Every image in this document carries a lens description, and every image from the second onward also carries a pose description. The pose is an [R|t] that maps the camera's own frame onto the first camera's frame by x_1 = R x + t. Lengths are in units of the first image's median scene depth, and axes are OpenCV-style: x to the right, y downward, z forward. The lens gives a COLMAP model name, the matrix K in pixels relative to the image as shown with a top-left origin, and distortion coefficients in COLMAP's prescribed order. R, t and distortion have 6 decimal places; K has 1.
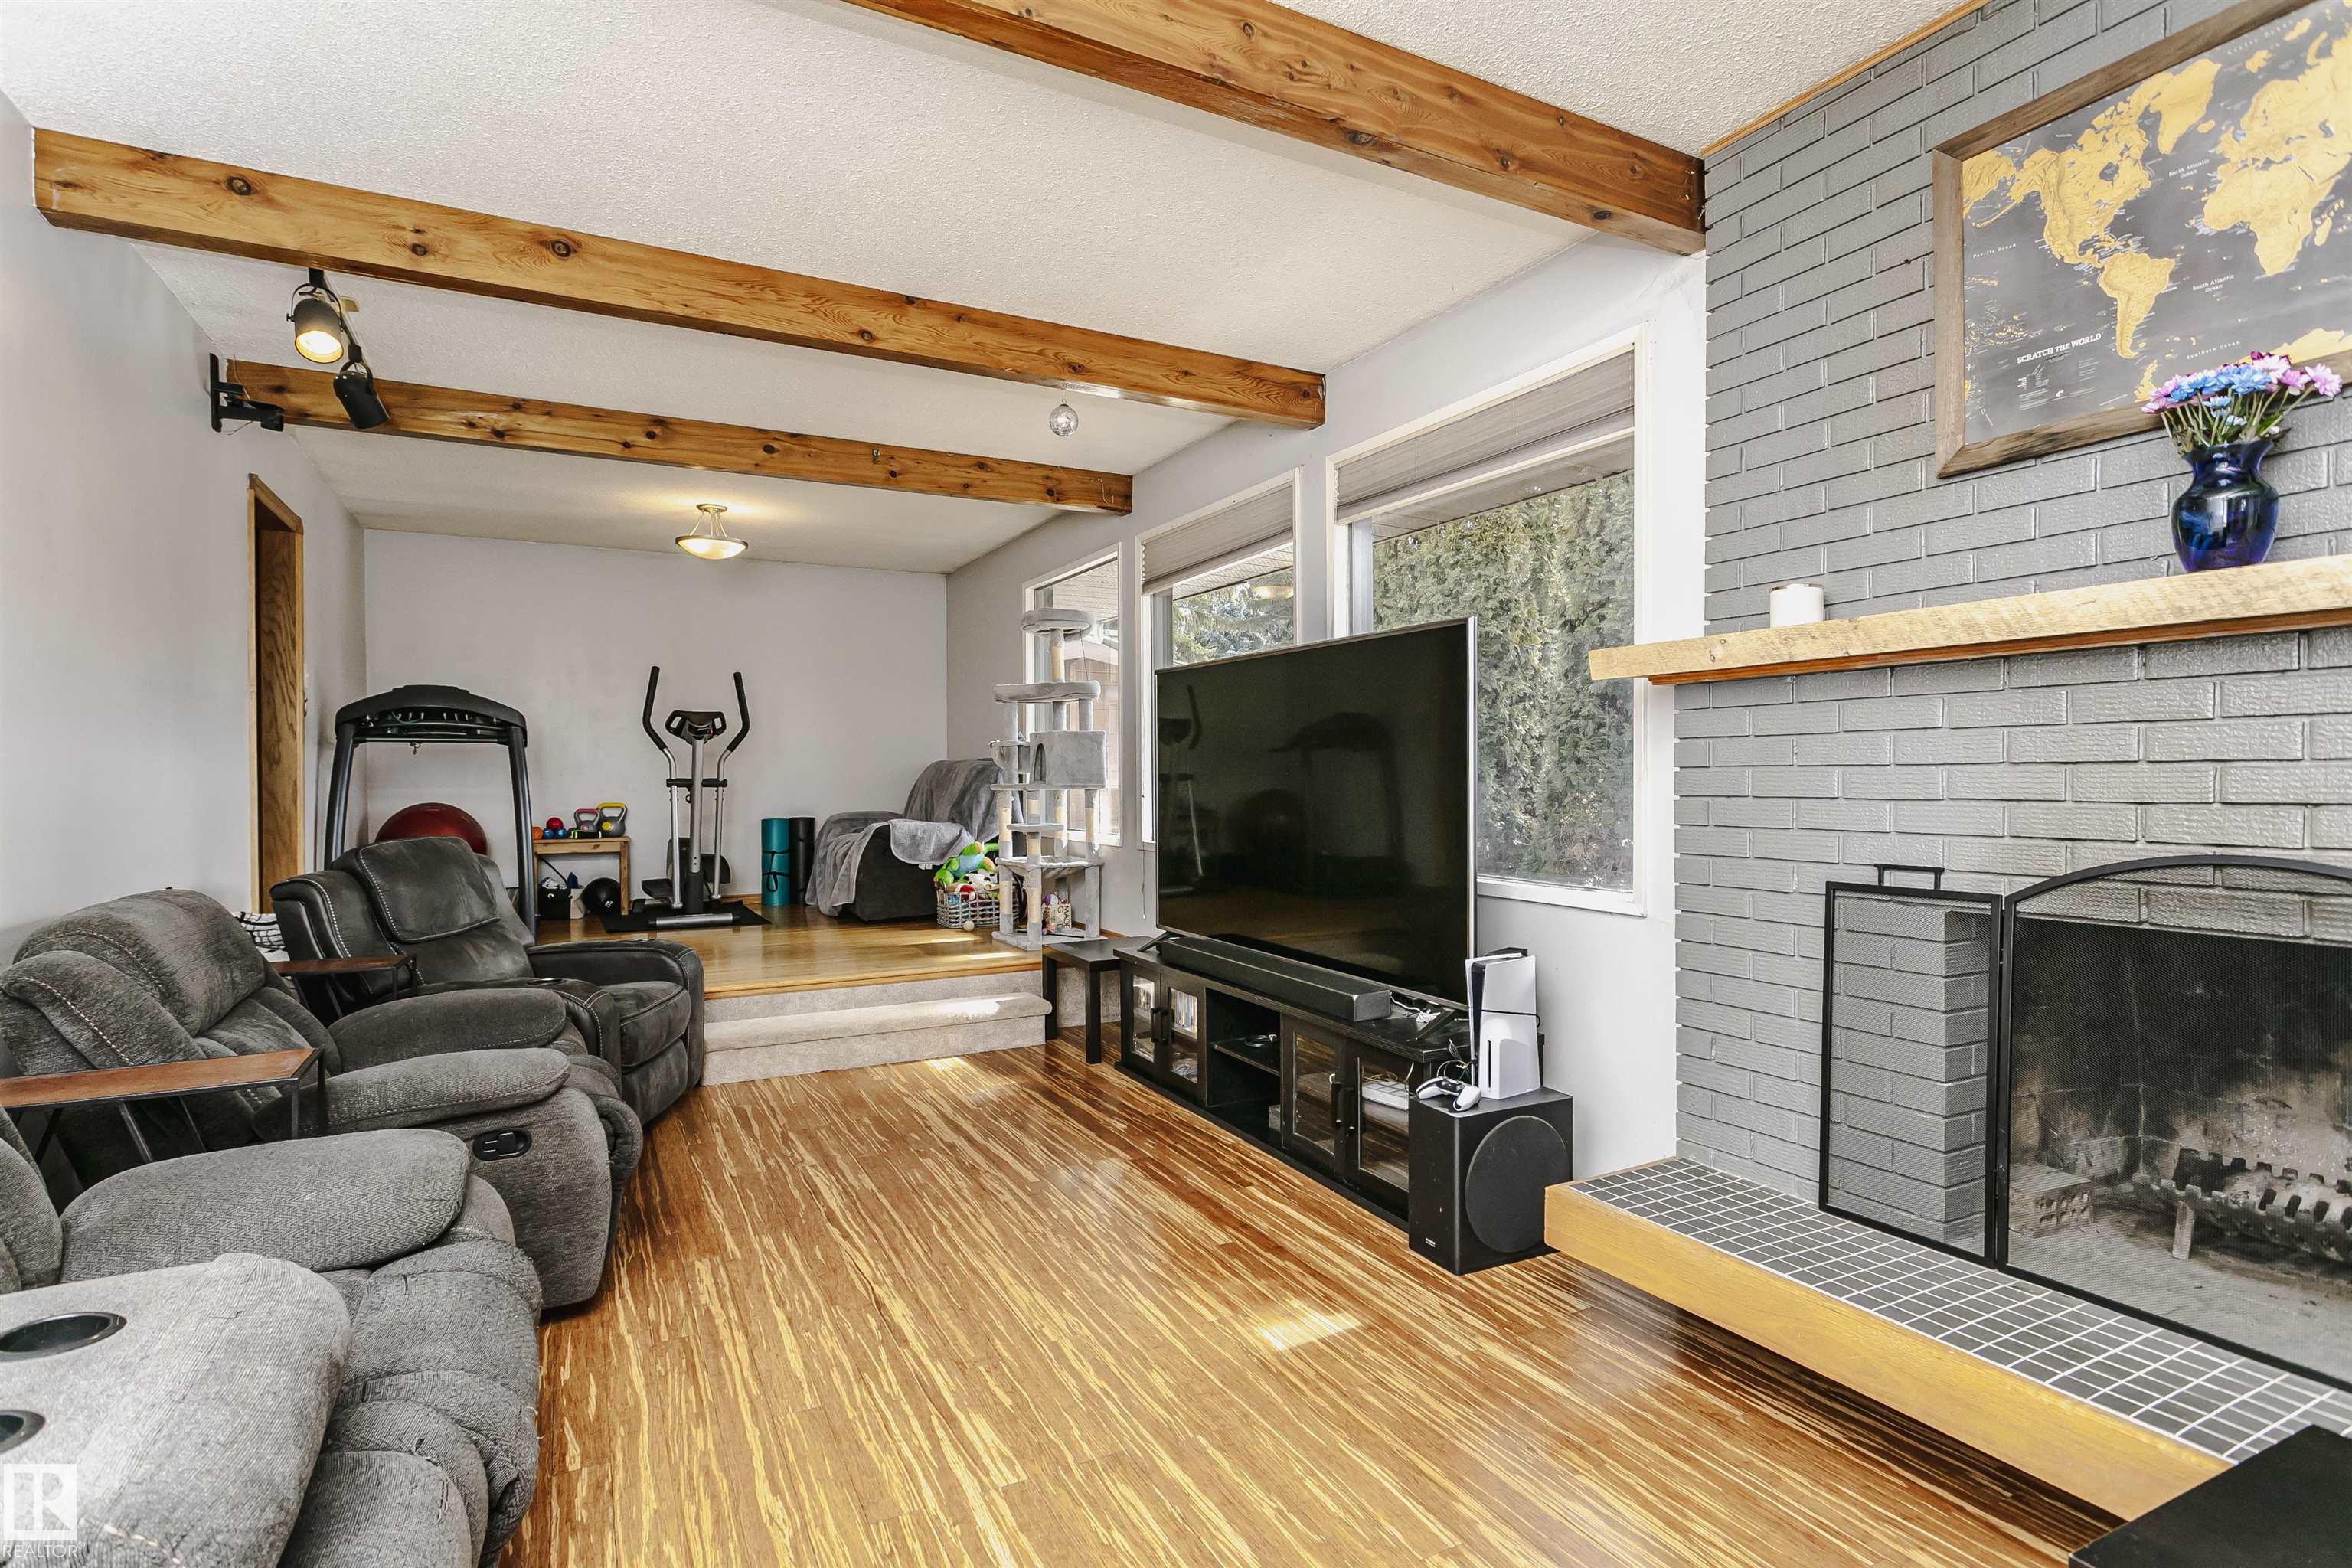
lens RADIAL K [[1132.5, 0, 1120.8], [0, 1132.5, 783.7], [0, 0, 1]] dist [-0.000320, 0.002794]
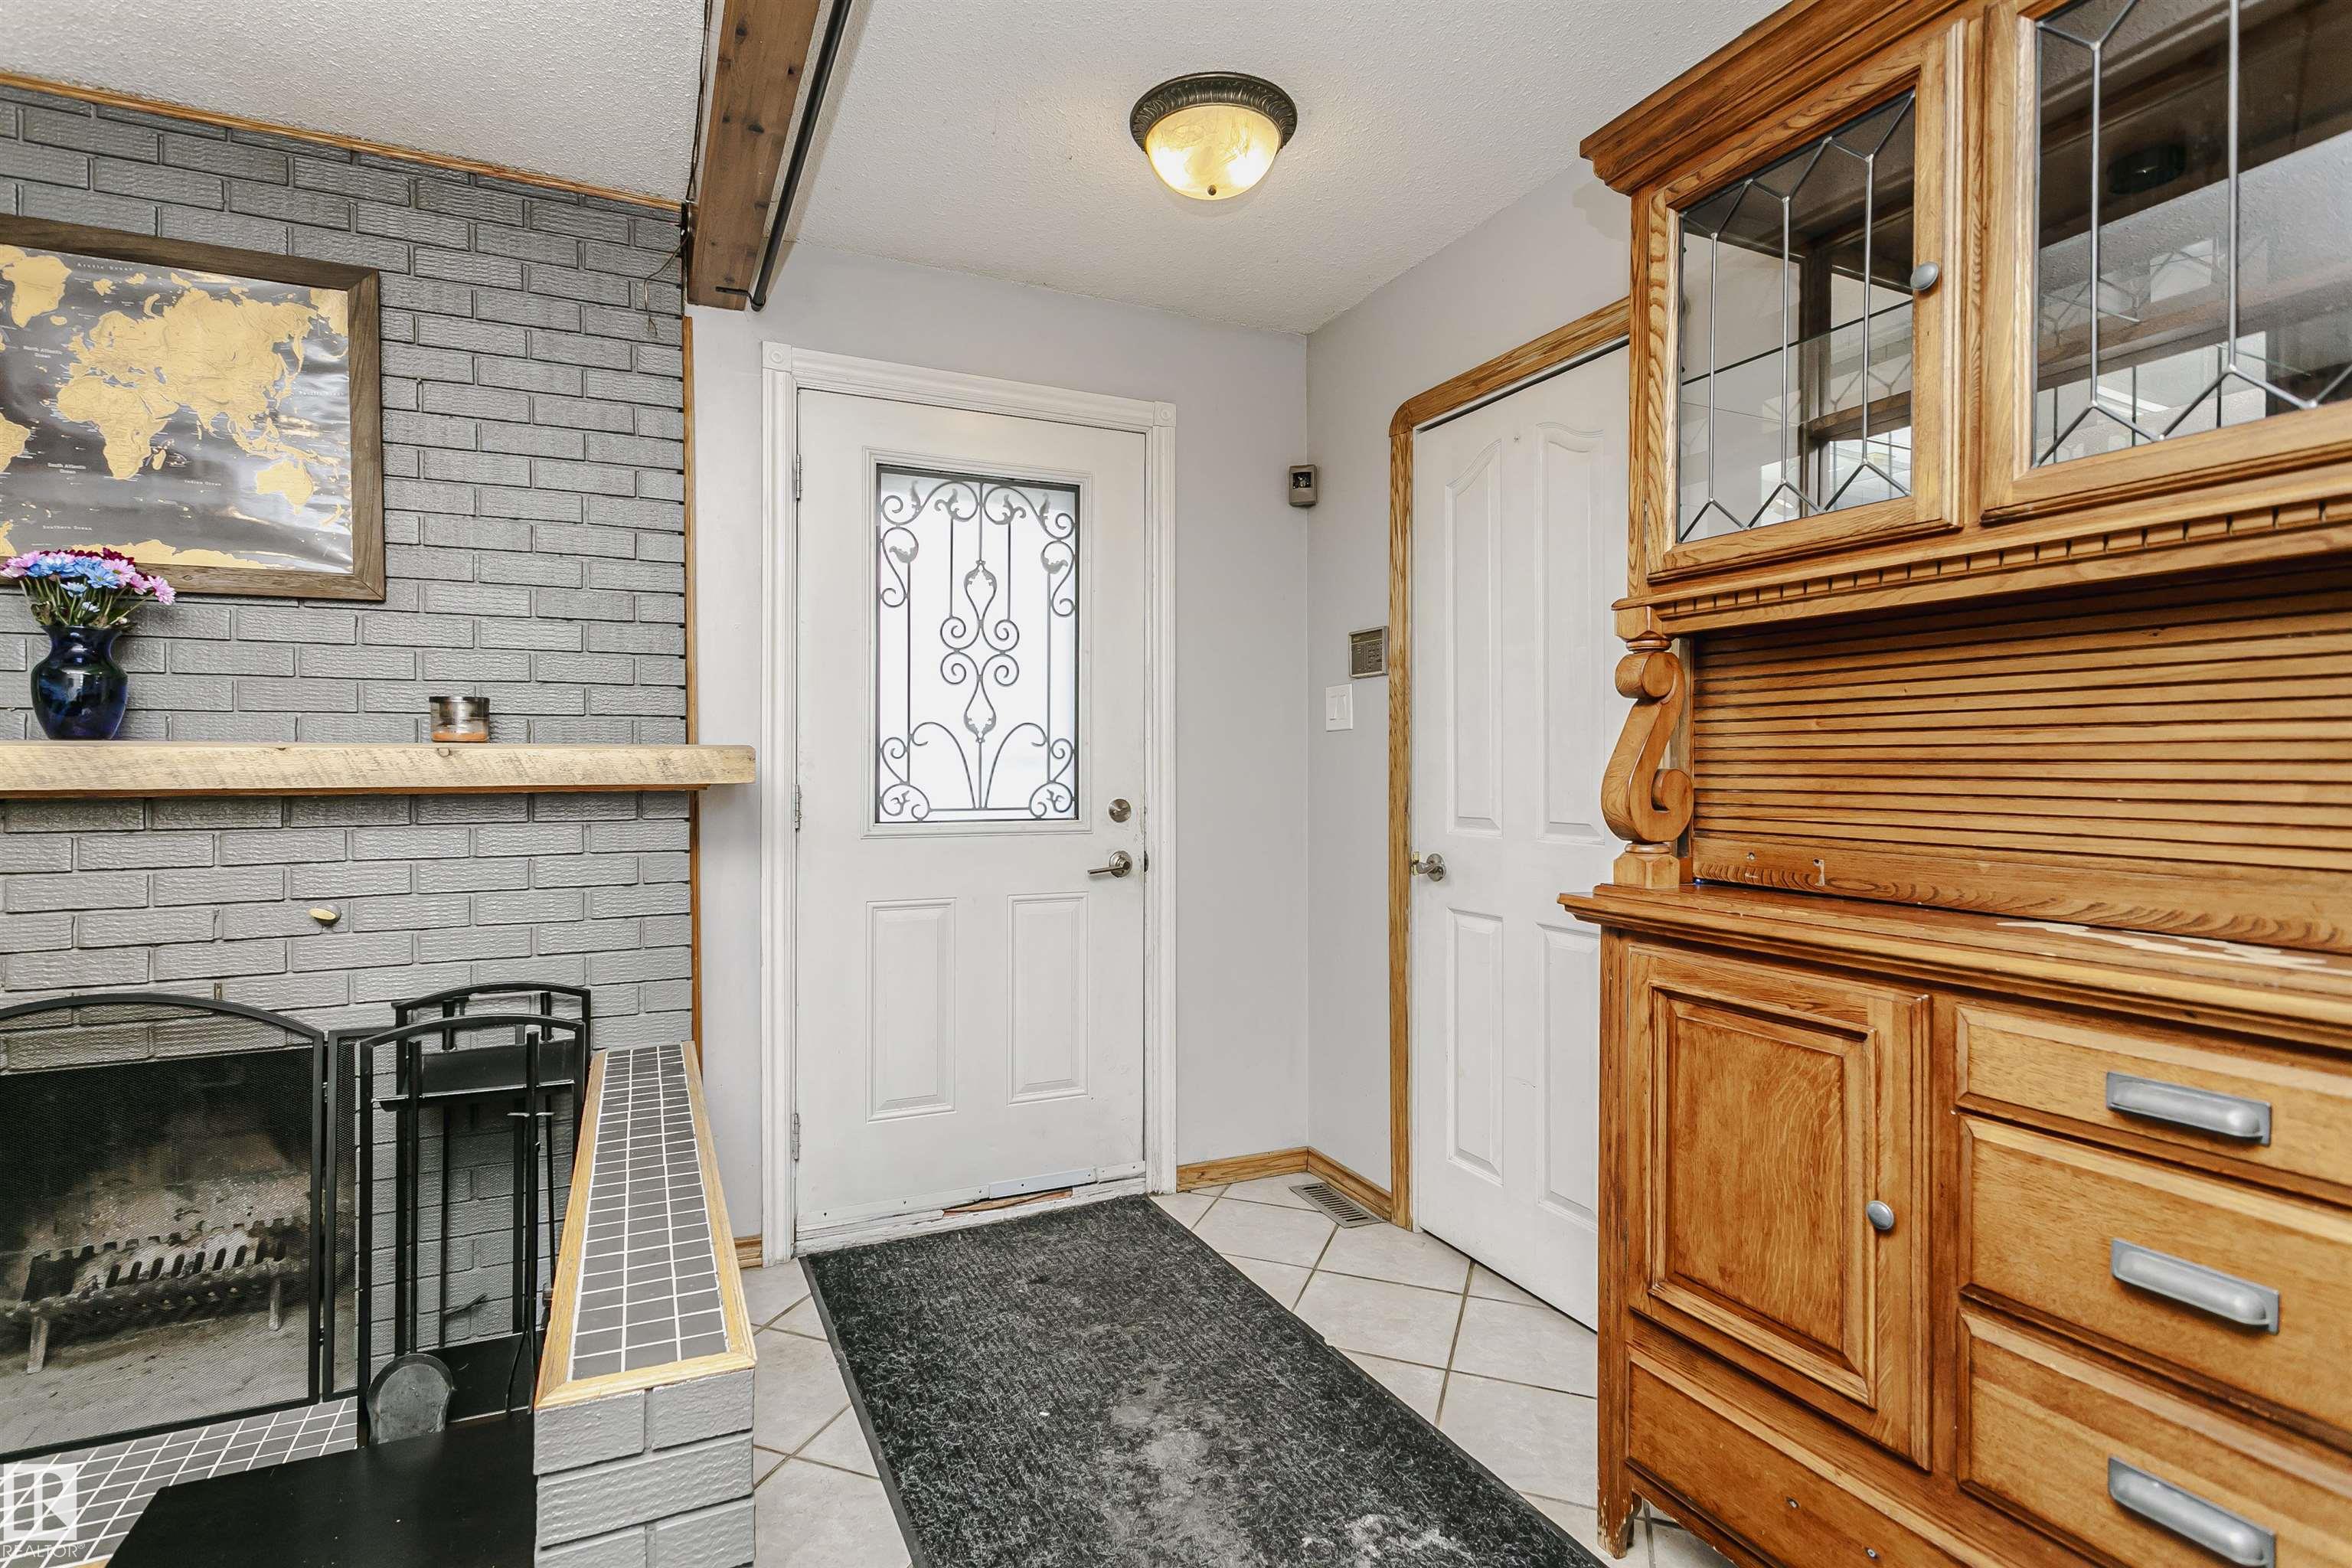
lens RADIAL K [[1132.5, 0, 1163.8], [0, 1132.5, 768.7], [0, 0, 1]] dist [-0.000320, 0.002794]
pose [[0.021797, 0.004096, 0.999754, -0.093089], [0.007707, 0.999961, -0.004265, -0.126086], [-0.999733, 0.007798, 0.021764, -0.065894]]
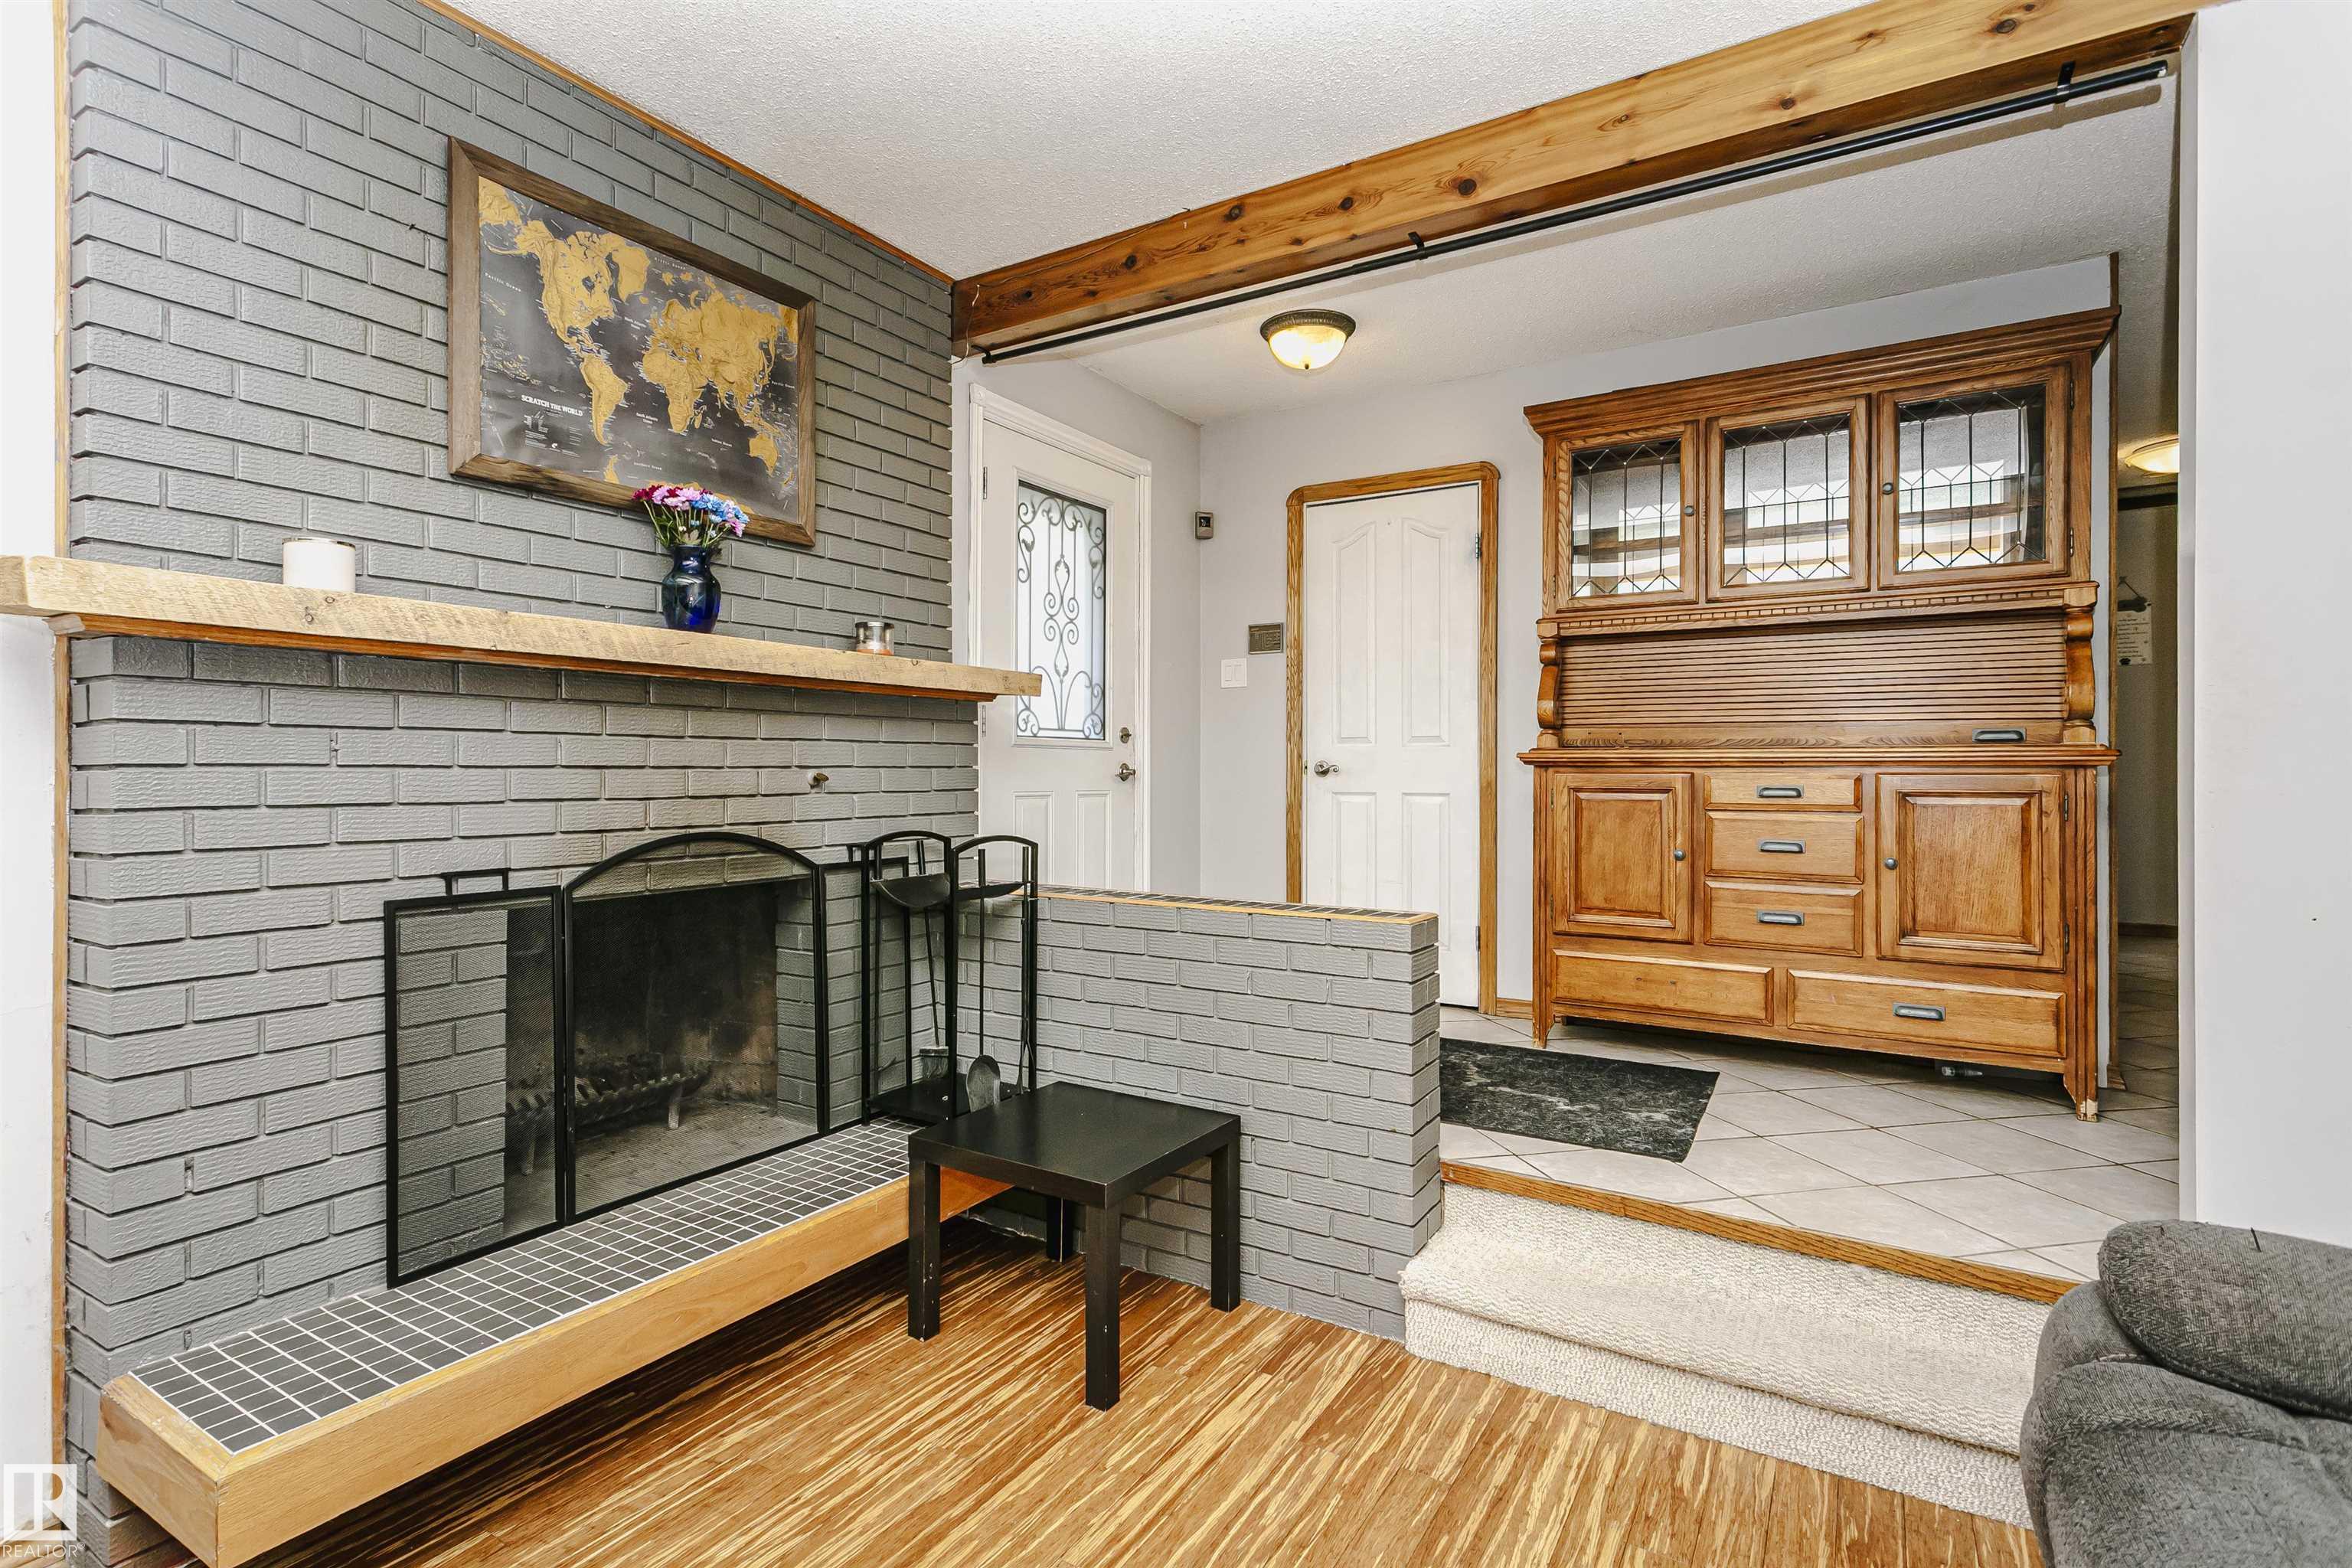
lens RADIAL K [[1132.5, 0, 1179.1], [0, 1132.5, 764.6], [0, 0, 1]] dist [-0.000320, 0.002794]
pose [[-0.539663, 0.008812, 0.841835, -0.480640], [0.006871, 0.999958, -0.006063, -0.009077], [-0.841853, 0.002512, -0.539701, 1.091818]]
